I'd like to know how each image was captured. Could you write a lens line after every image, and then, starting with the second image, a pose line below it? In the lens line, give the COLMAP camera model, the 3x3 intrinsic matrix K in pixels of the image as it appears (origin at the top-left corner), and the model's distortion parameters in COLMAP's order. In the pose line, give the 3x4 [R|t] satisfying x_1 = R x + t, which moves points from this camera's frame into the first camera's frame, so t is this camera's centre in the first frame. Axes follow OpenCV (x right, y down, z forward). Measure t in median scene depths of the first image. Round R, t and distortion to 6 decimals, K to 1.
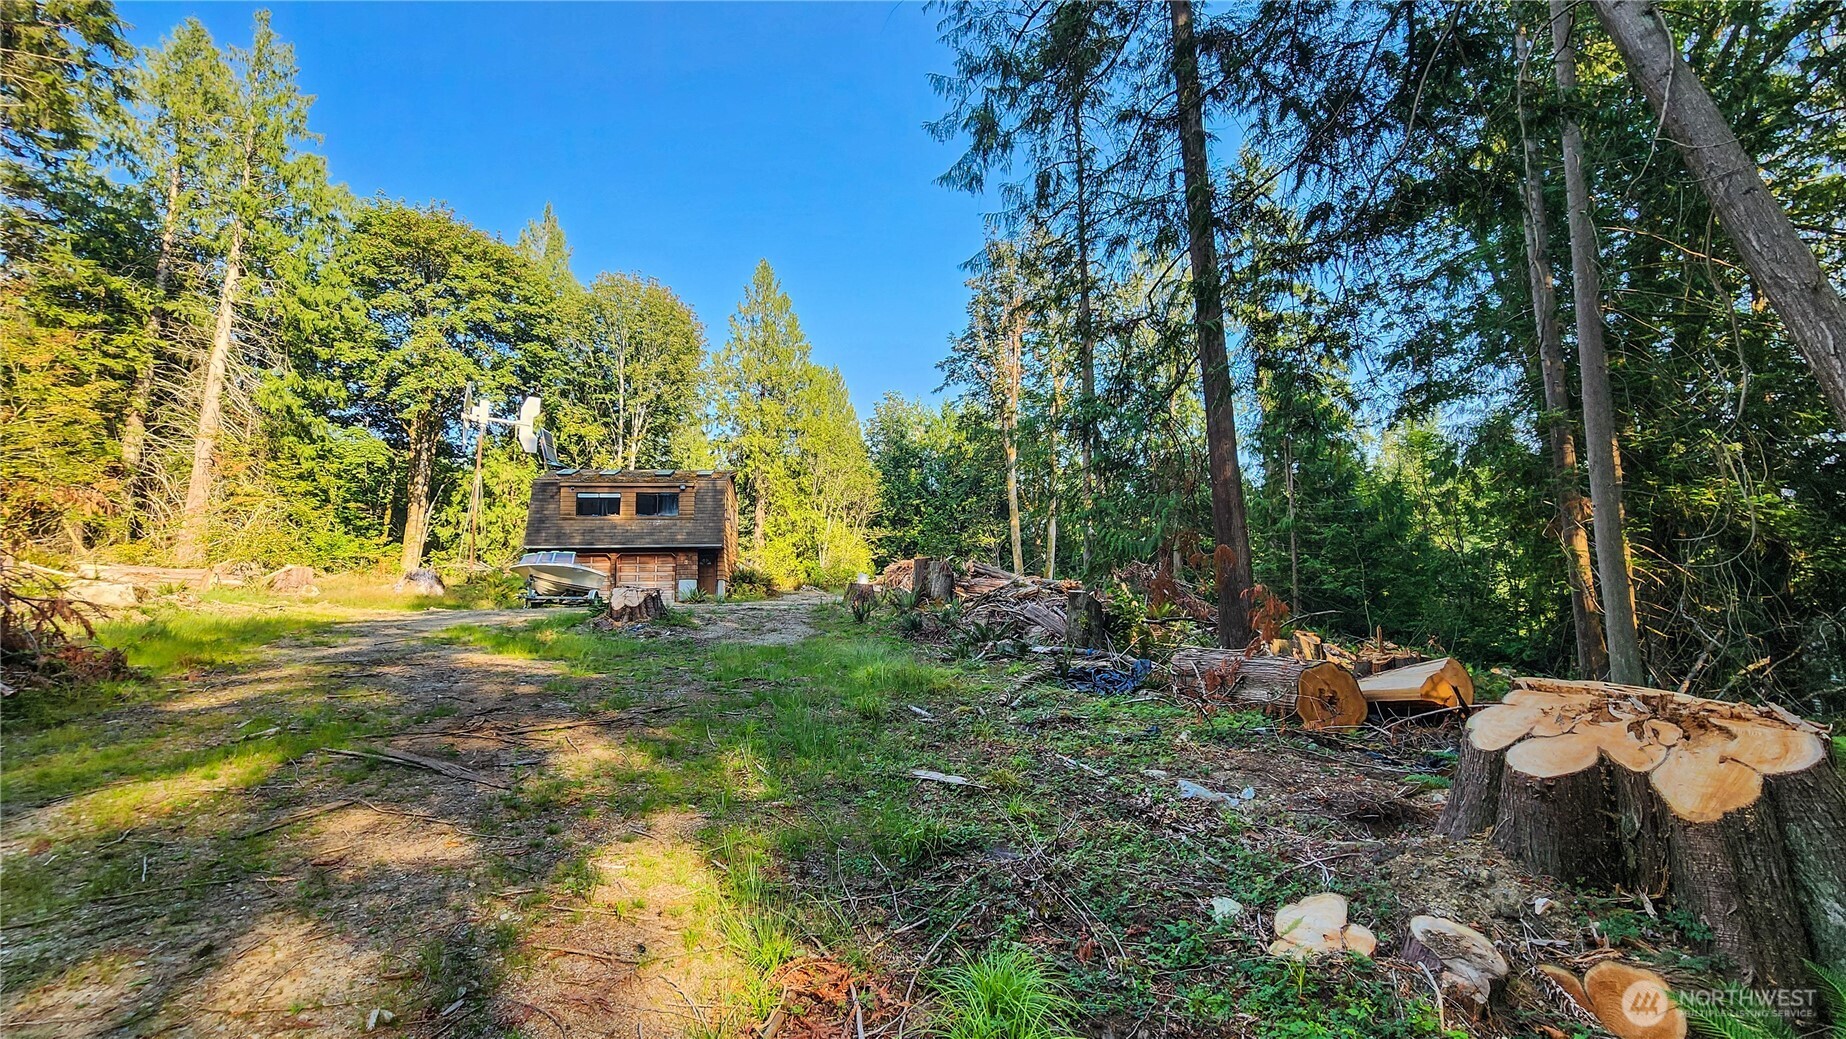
lens RADIAL K [[751.5, 0, 923.1], [0, 751.5, 518.4], [0, 0, 1]] dist [-0.001001, 0.000617]
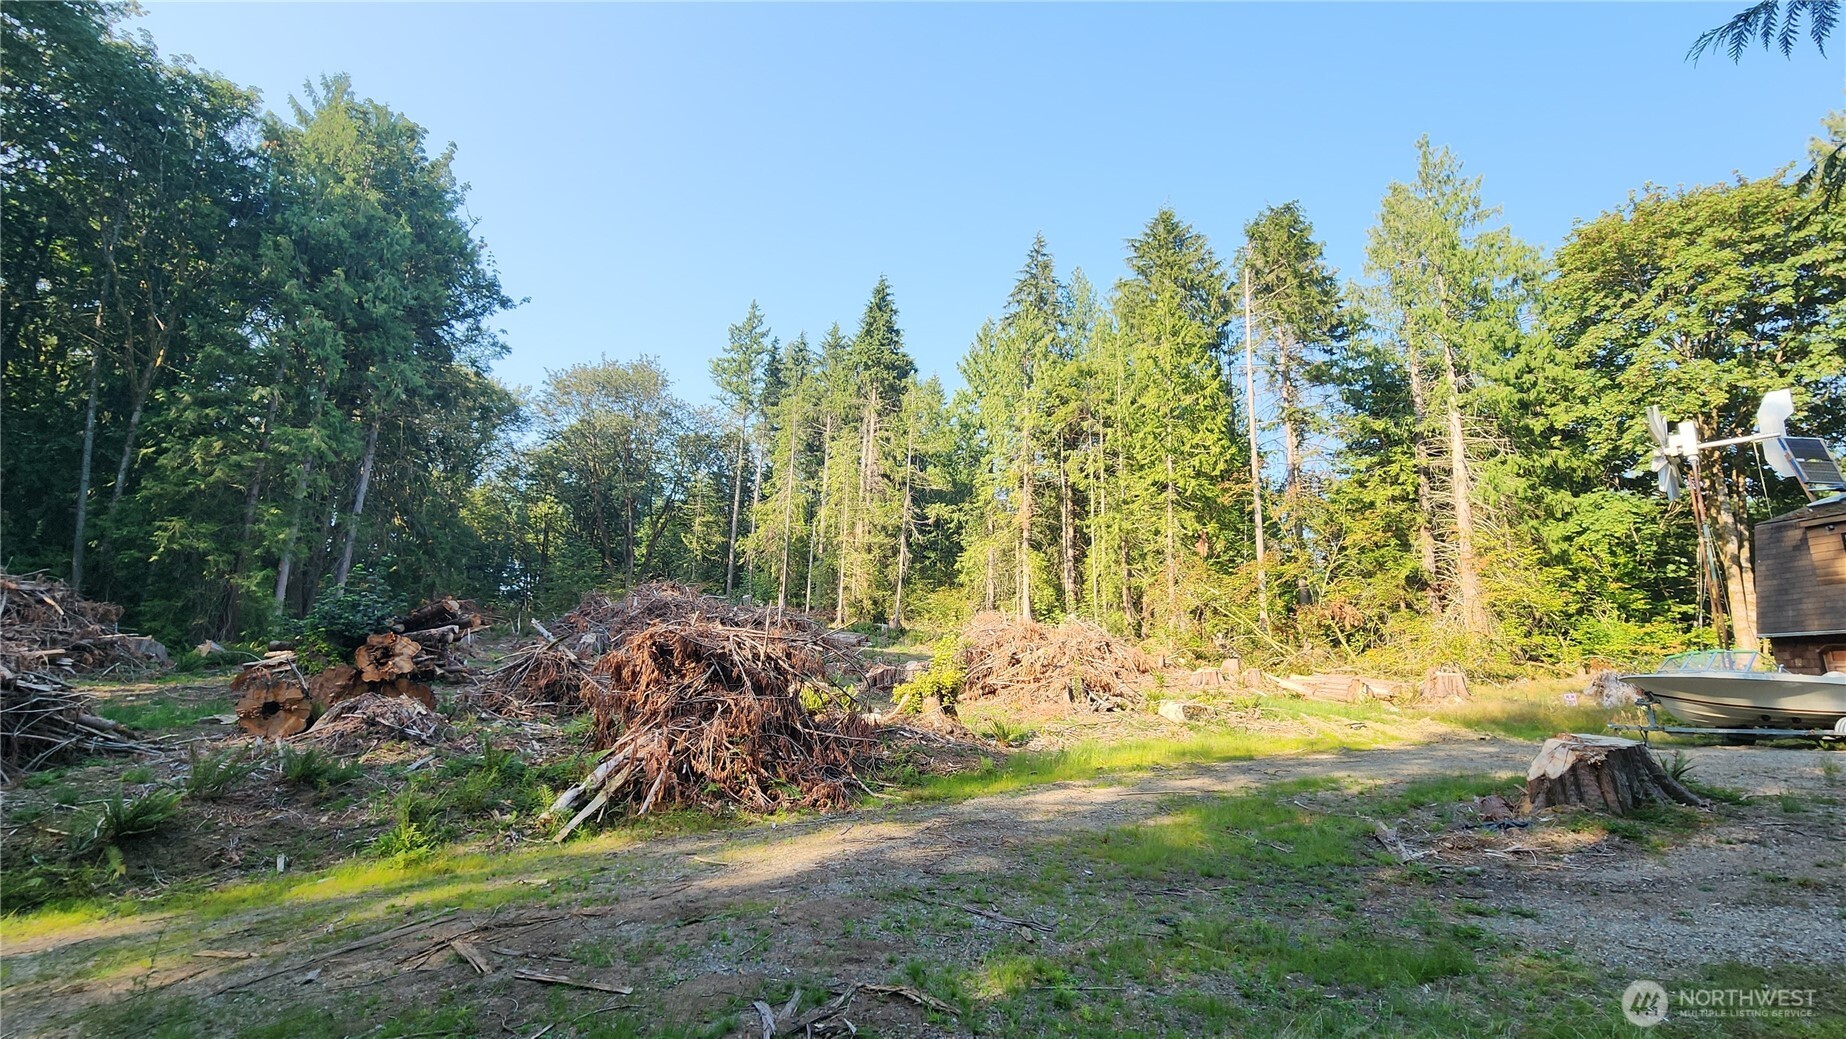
lens RADIAL K [[751.5, 0, 923.5], [0, 751.5, 507.4], [0, 0, 1]] dist [-0.001001, 0.000617]
pose [[0.003410, -0.213515, -0.976934, 0.070930], [0.102676, 0.971851, -0.212045, -0.003658], [0.994709, -0.099585, 0.025237, 0.211951]]
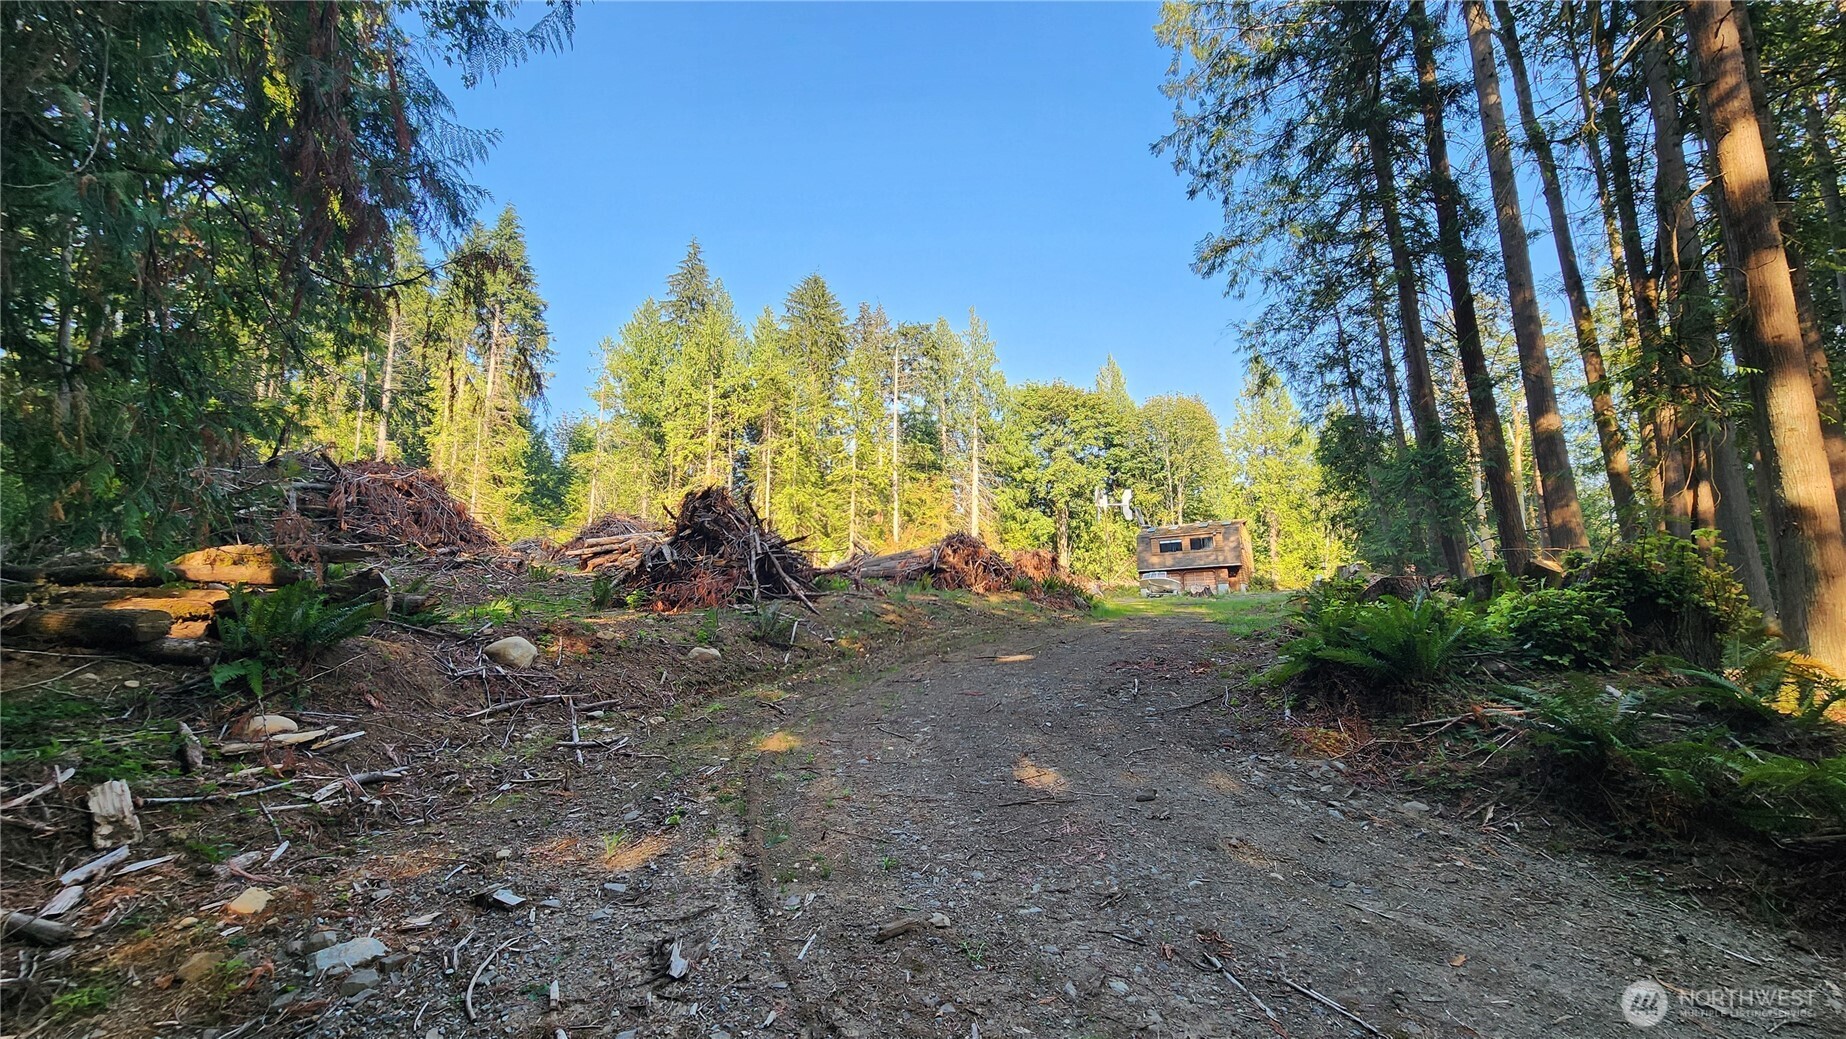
lens RADIAL K [[751.5, 0, 923.4], [0, 751.5, 516.3], [0, 0, 1]] dist [-0.001001, 0.000617]
pose [[0.772278, -0.102561, -0.626951, 0.213229], [0.085567, 0.994682, -0.057315, -0.028303], [0.629496, -0.009383, 0.776947, -0.648890]]
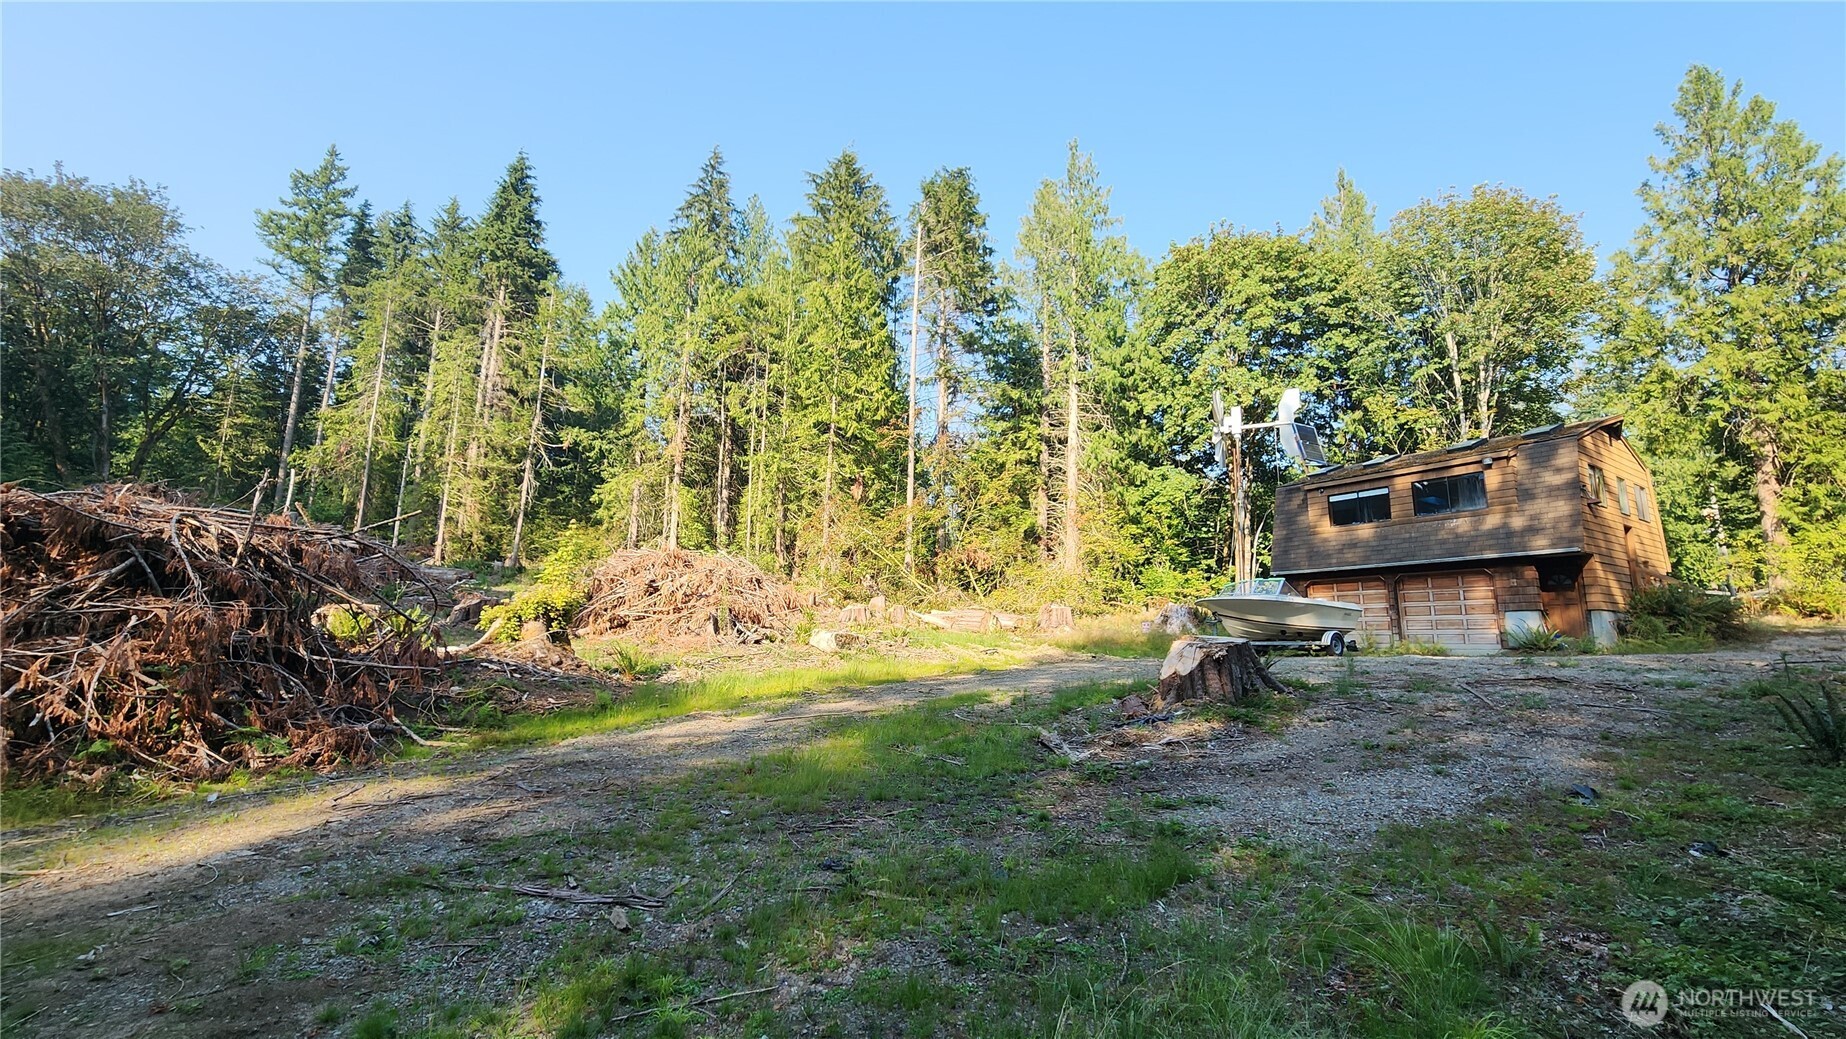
lens RADIAL K [[751.5, 0, 914.2], [0, 751.5, 518.1], [0, 0, 1]] dist [-0.001001, 0.000617]
pose [[0.433449, -0.127257, -0.892148, 0.012382], [0.096969, 0.990818, -0.094220, 0.012435], [0.895946, -0.045671, 0.441809, 0.221399]]
